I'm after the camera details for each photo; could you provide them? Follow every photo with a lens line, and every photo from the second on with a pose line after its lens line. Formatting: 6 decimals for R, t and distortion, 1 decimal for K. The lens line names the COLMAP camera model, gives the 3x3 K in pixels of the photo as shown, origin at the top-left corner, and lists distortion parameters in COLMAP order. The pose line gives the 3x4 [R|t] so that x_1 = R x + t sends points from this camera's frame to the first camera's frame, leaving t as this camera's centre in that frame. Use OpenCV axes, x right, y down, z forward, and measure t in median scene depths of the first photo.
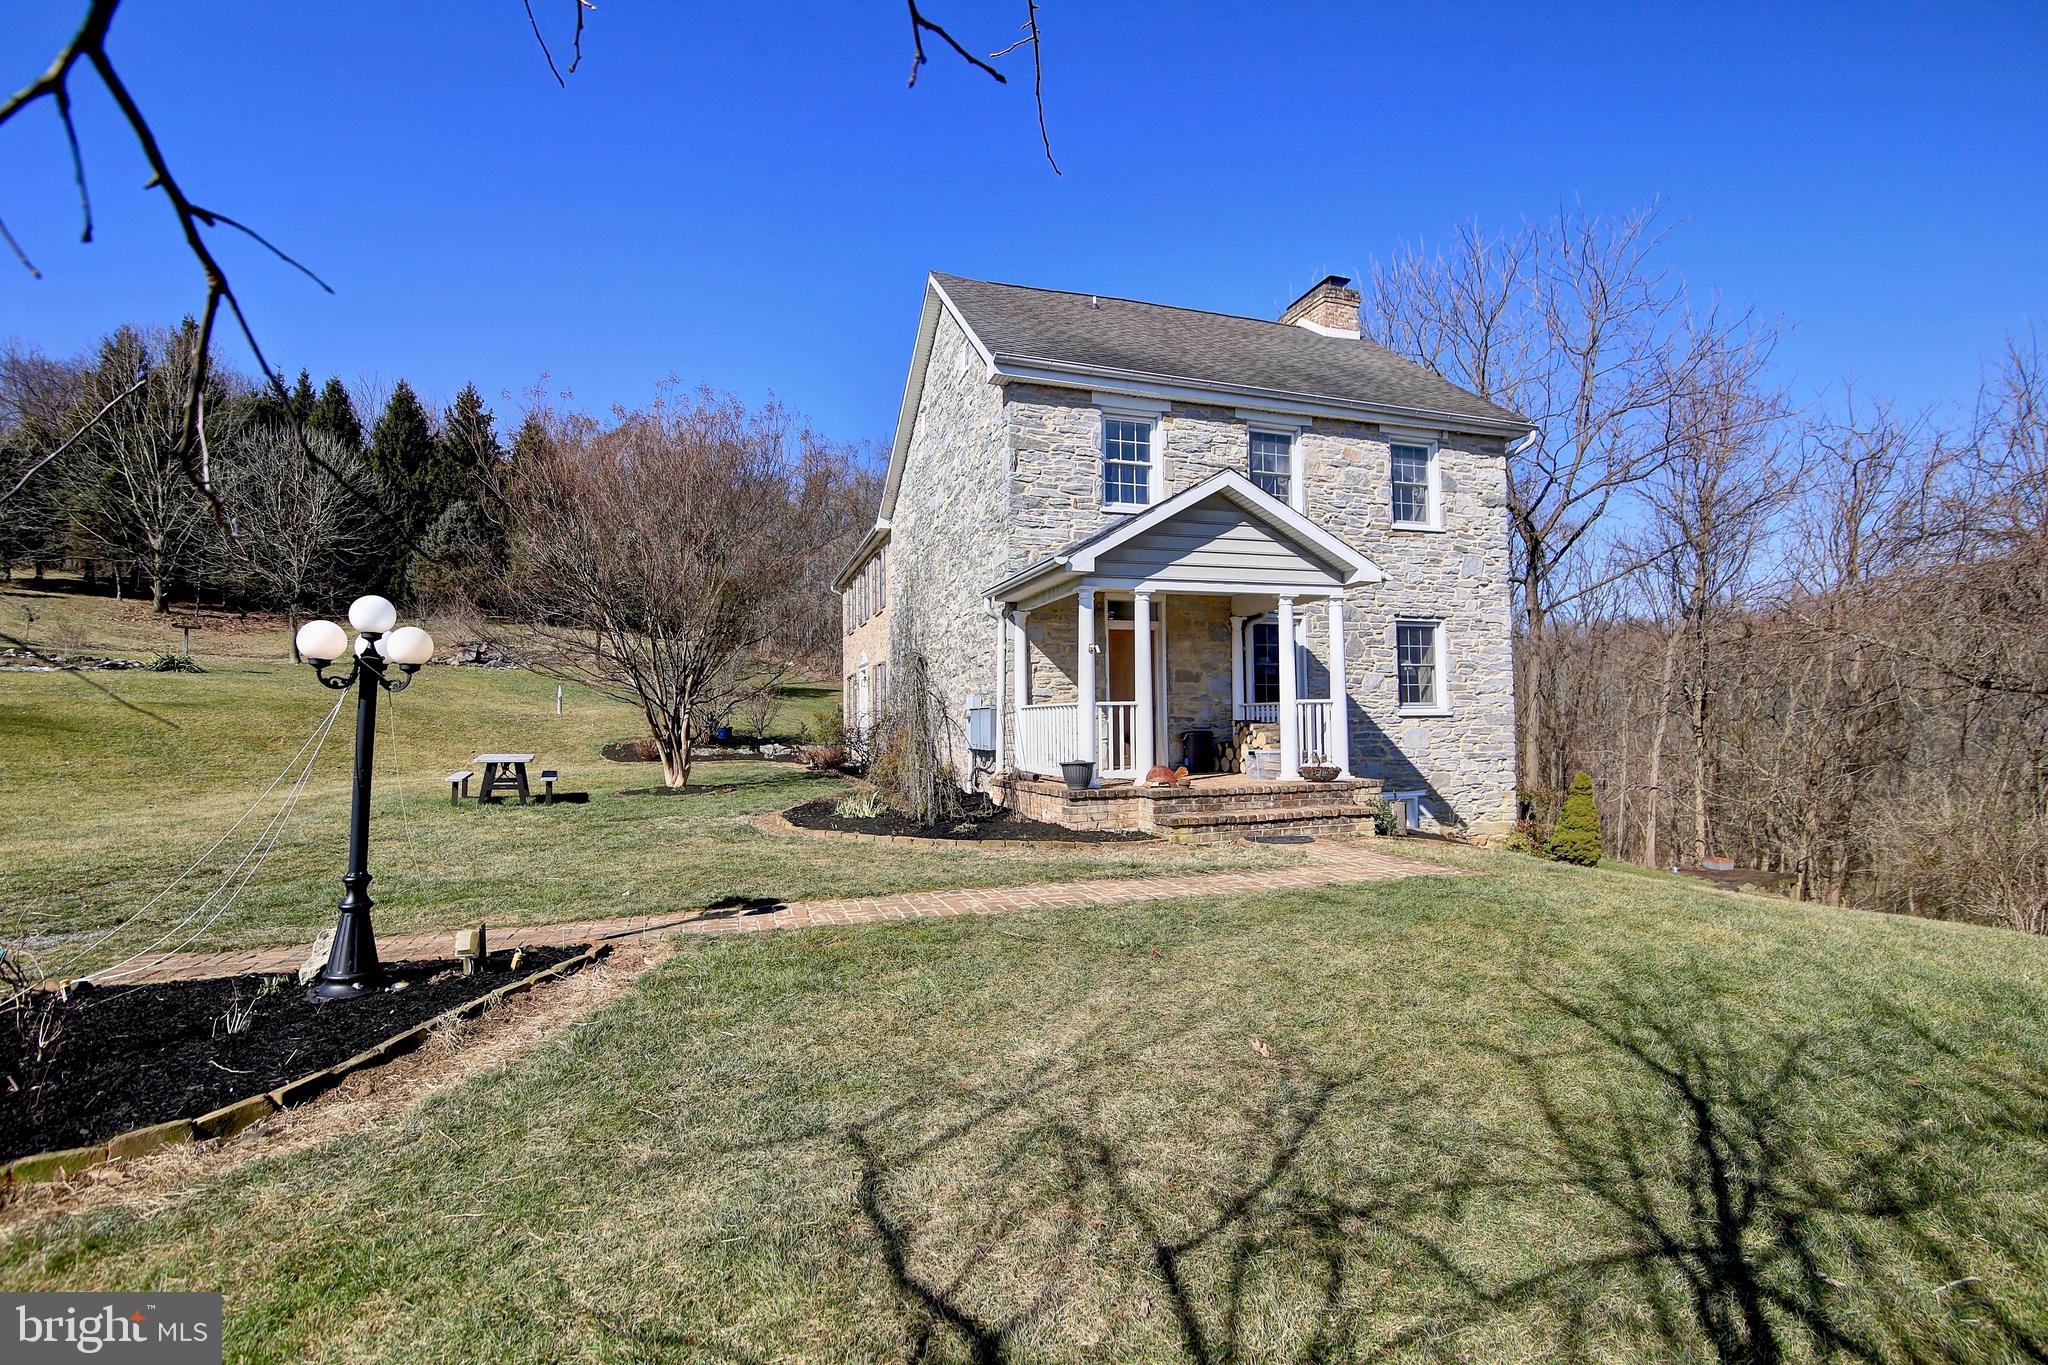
lens RADIAL K [[939.3, 0, 1024.8], [0, 939.3, 687.3], [0, 0, 1]] dist [-0.019866, 0.000920]
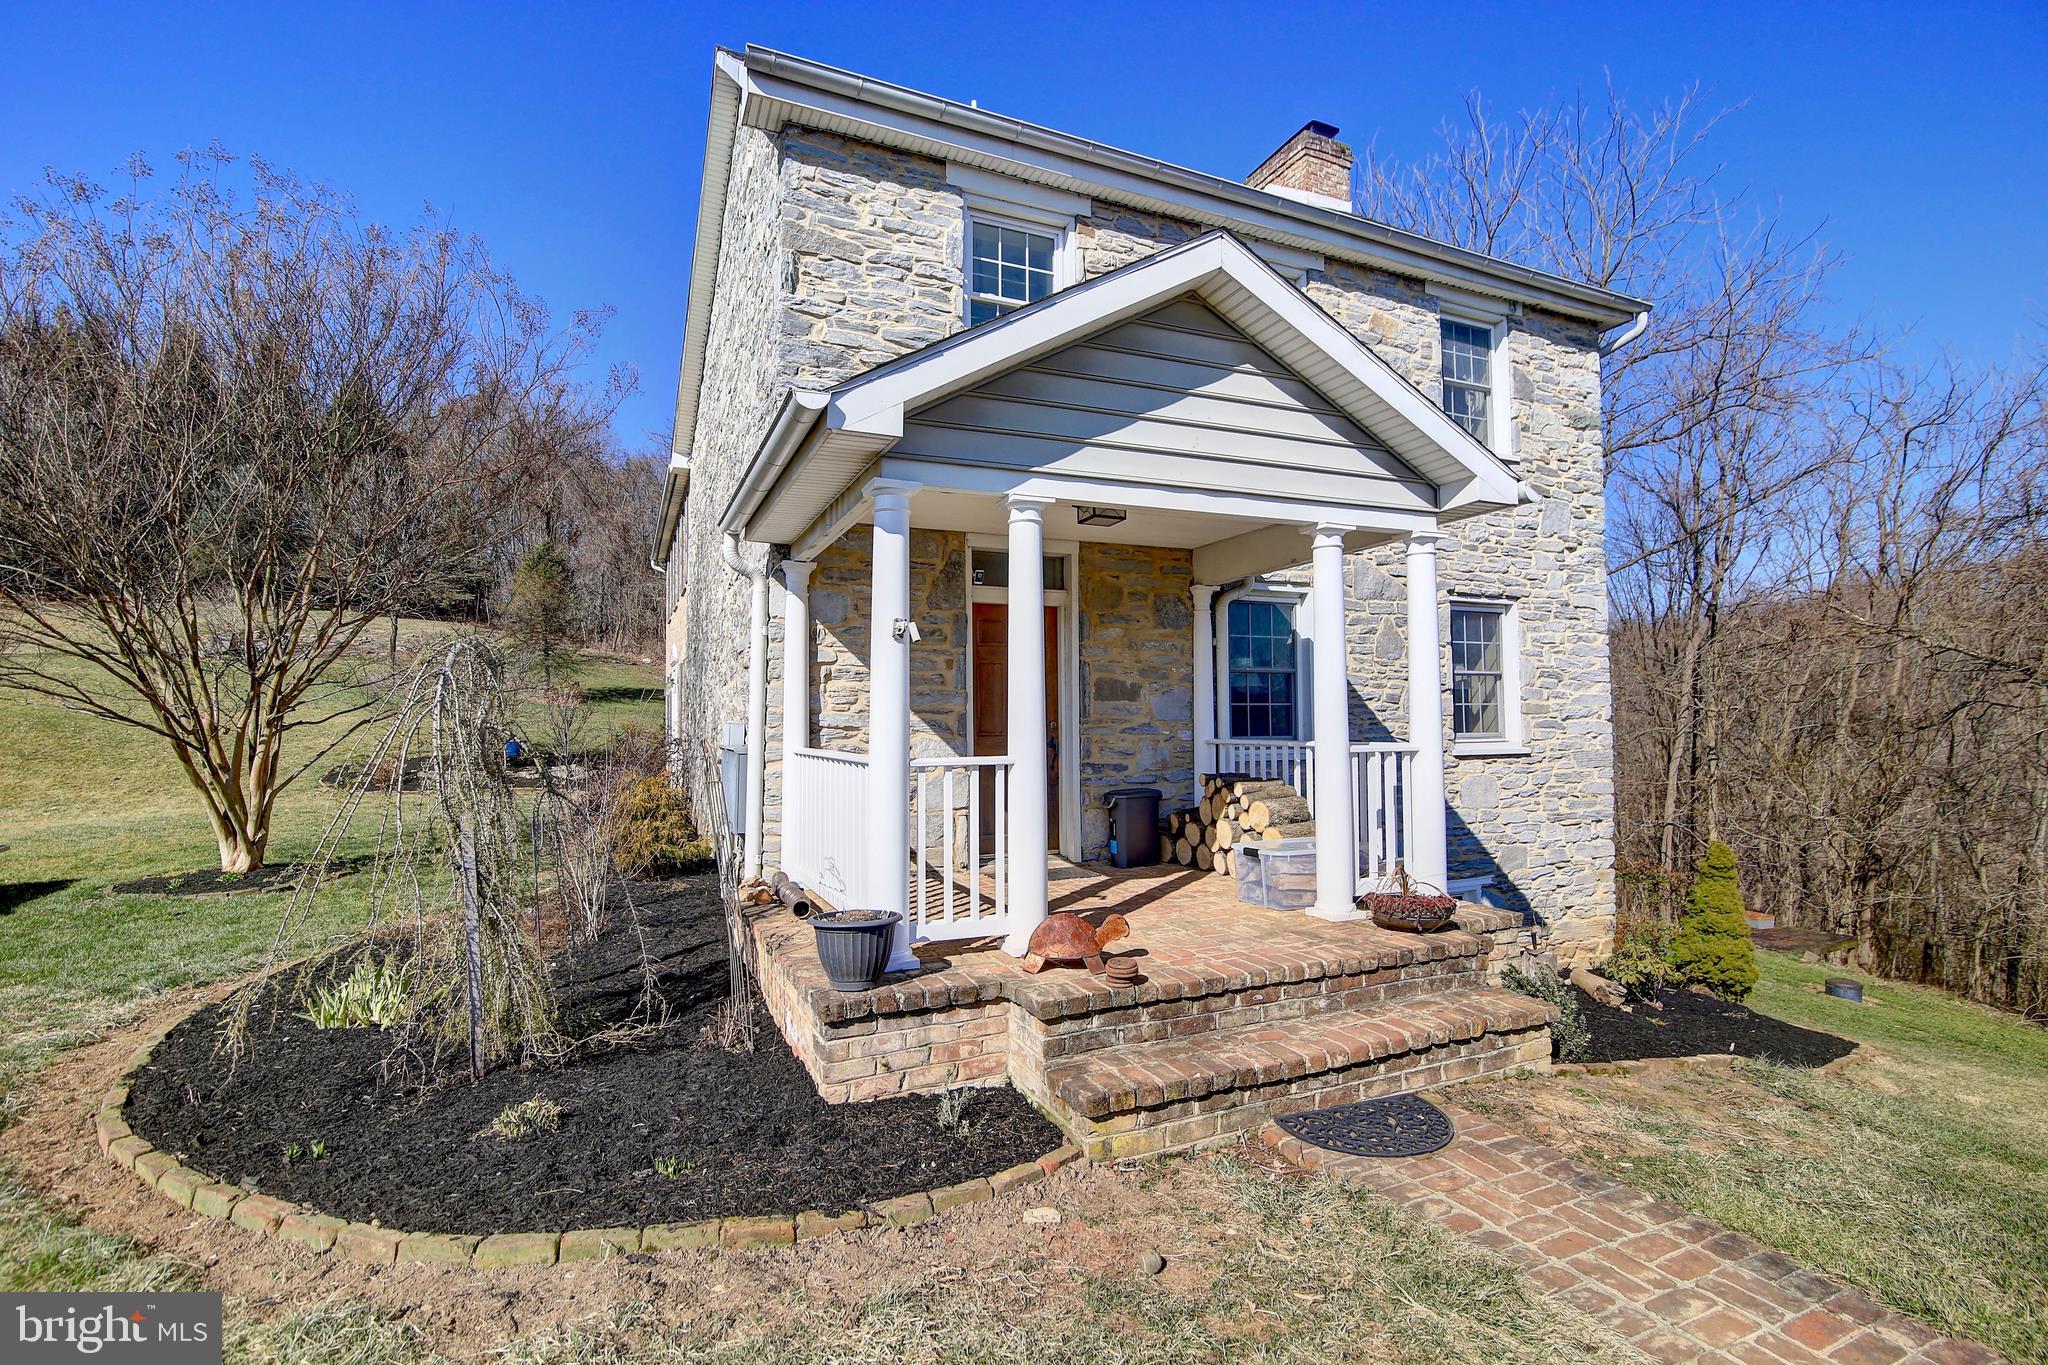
lens RADIAL K [[939.3, 0, 1024.8], [0, 939.3, 687.3], [0, 0, 1]] dist [-0.019866, 0.000920]
pose [[0.995575, 0.008060, 0.093626, 0.067318], [-0.008085, 0.999967, -0.000110, -0.012814], [-0.093624, -0.000647, 0.995607, 0.451609]]
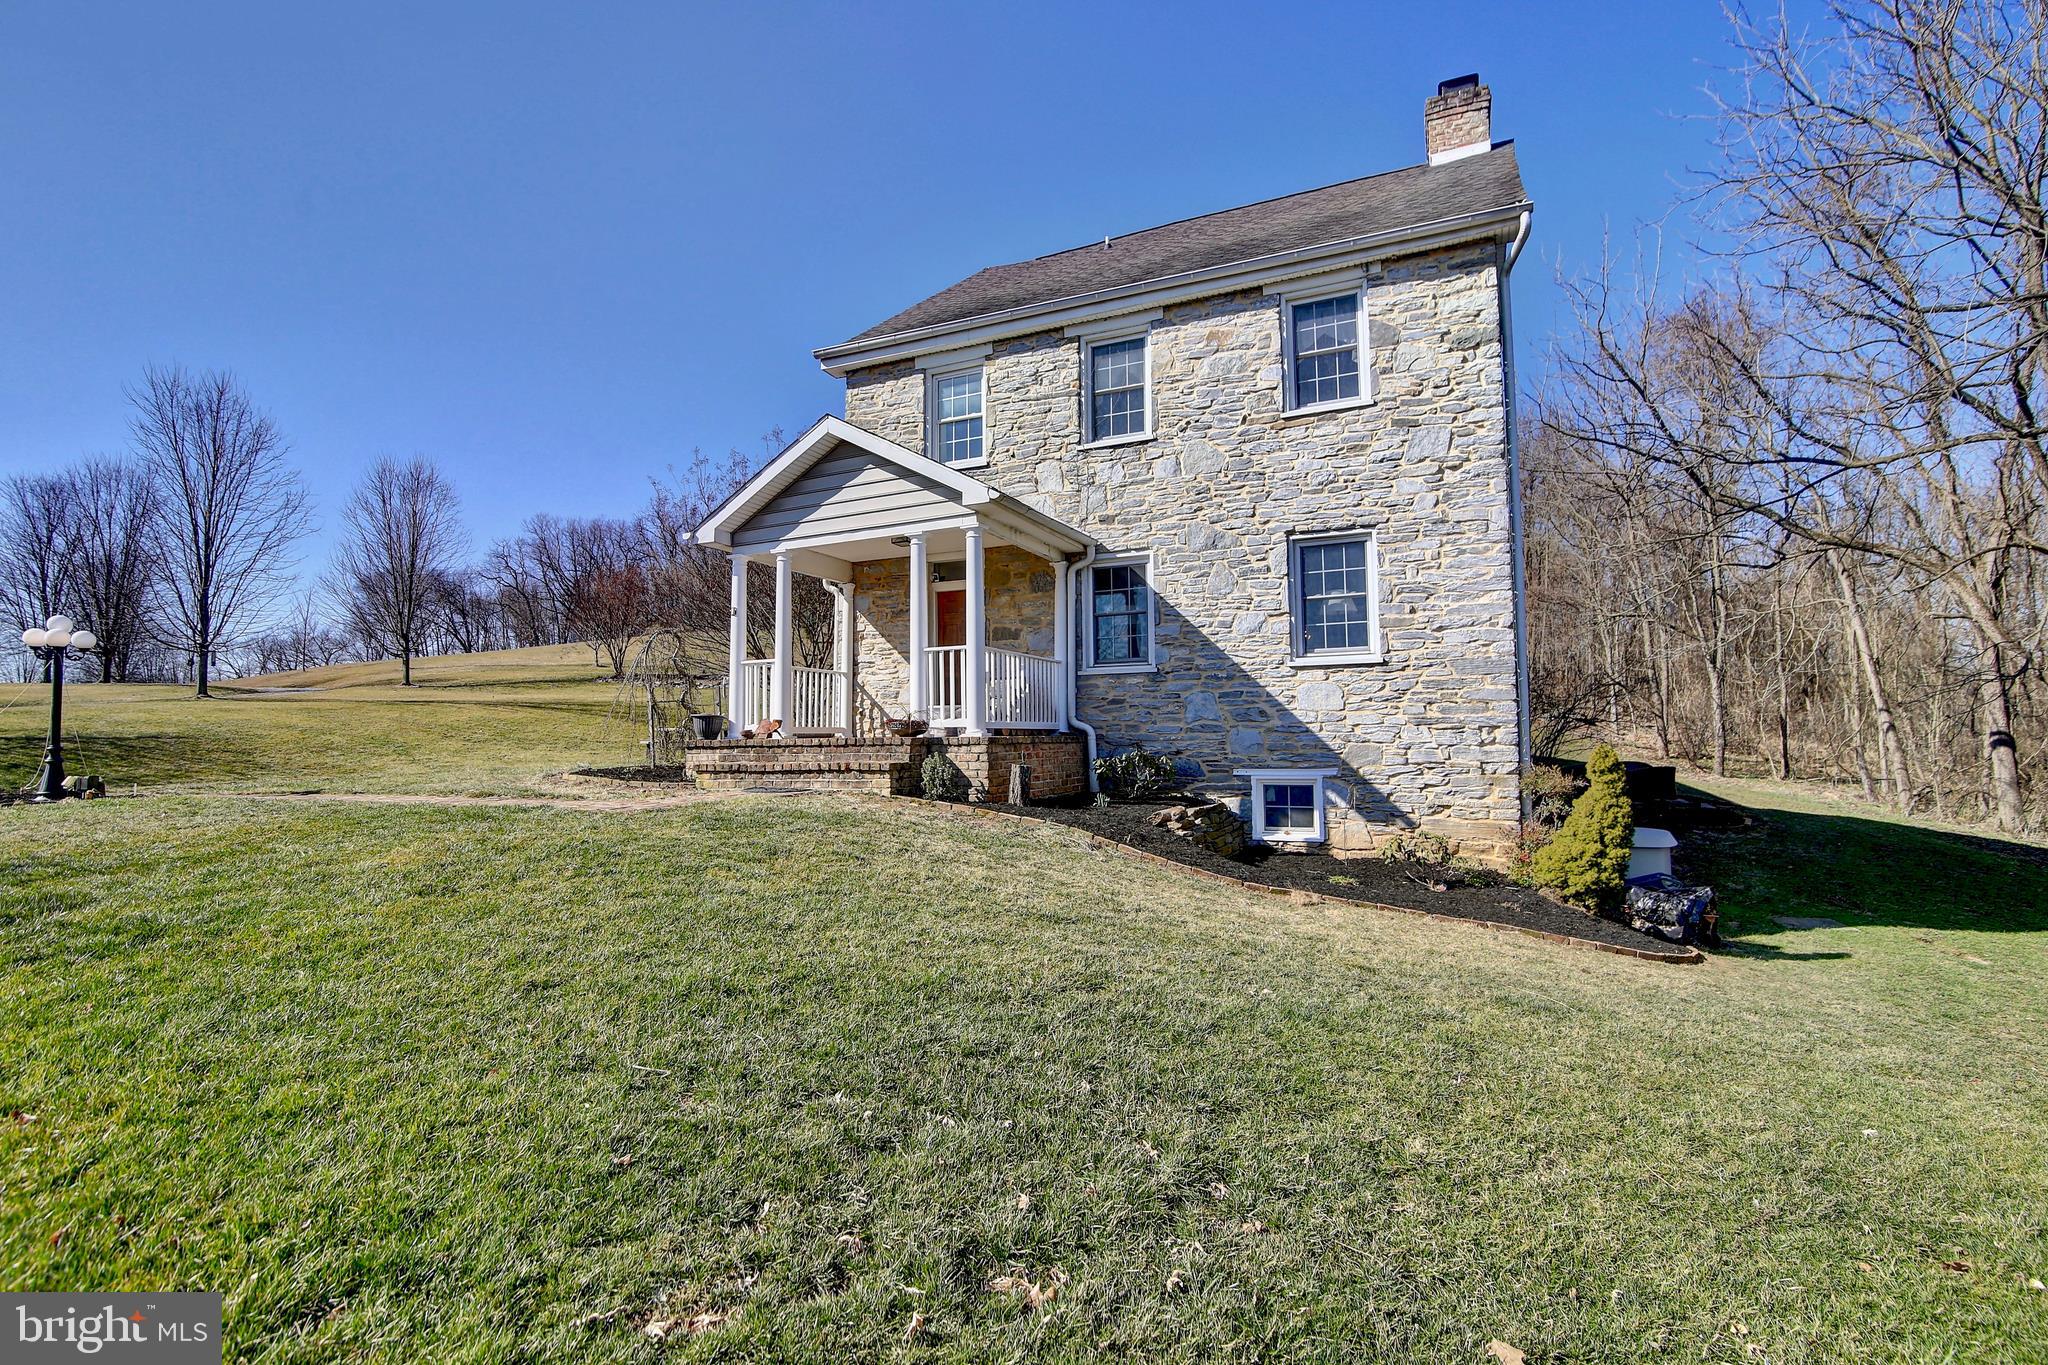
lens RADIAL K [[939.3, 0, 1024.8], [0, 939.3, 687.3], [0, 0, 1]] dist [-0.019866, 0.000920]
pose [[0.729796, -0.035574, -0.682739, 0.814311], [0.029147, 0.999356, -0.020915, 0.060766], [0.683044, -0.004637, 0.730363, 0.338293]]
